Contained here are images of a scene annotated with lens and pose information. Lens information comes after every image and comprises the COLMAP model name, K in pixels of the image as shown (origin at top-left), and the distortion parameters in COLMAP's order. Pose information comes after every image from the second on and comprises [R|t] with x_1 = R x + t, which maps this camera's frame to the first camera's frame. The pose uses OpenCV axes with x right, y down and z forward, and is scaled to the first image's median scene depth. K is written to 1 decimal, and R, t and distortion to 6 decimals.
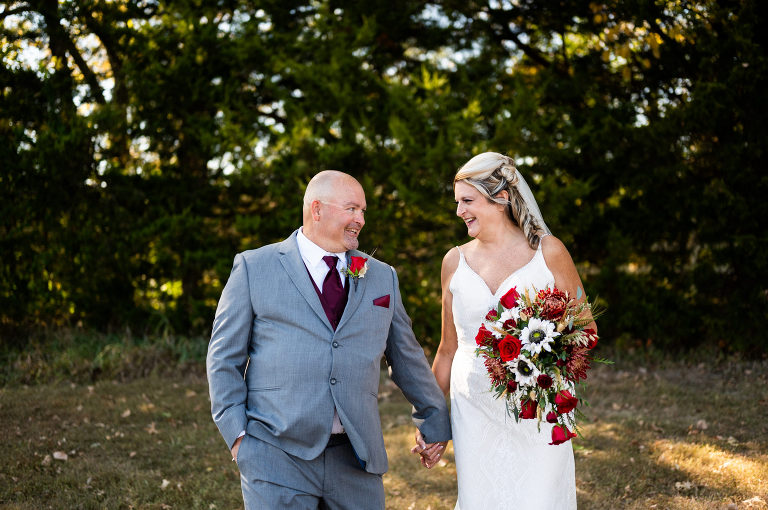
lens RADIAL K [[1133.7, 0, 384.0], [0, 1133.7, 255.0], [0, 0, 1]] dist [0.002514, 0.046758]
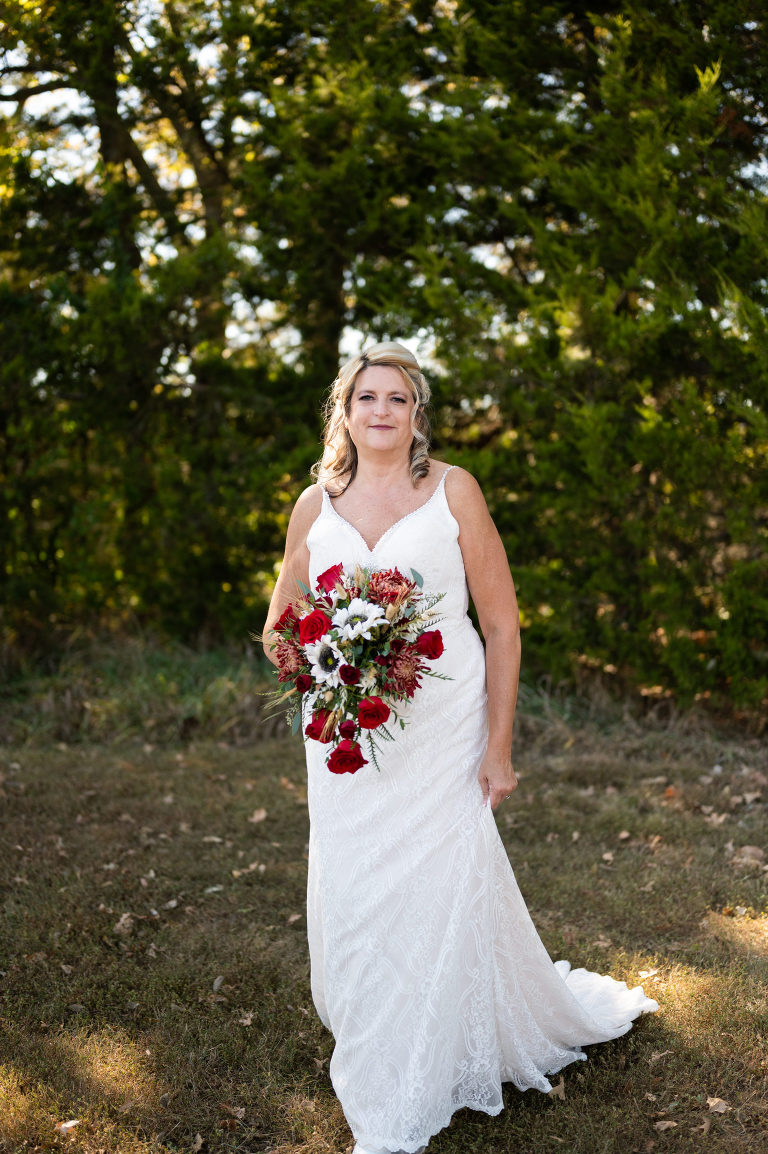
lens RADIAL K [[1703.5, 0, 384.0], [0, 1703.5, 577.0], [0, 0, 1]] dist [0.002514, 0.046758]
pose [[0.994804, 0.031679, -0.096751, -0.083838], [-0.028148, 0.998895, 0.037644, -0.001421], [0.097836, -0.034725, 0.994597, 0.196750]]
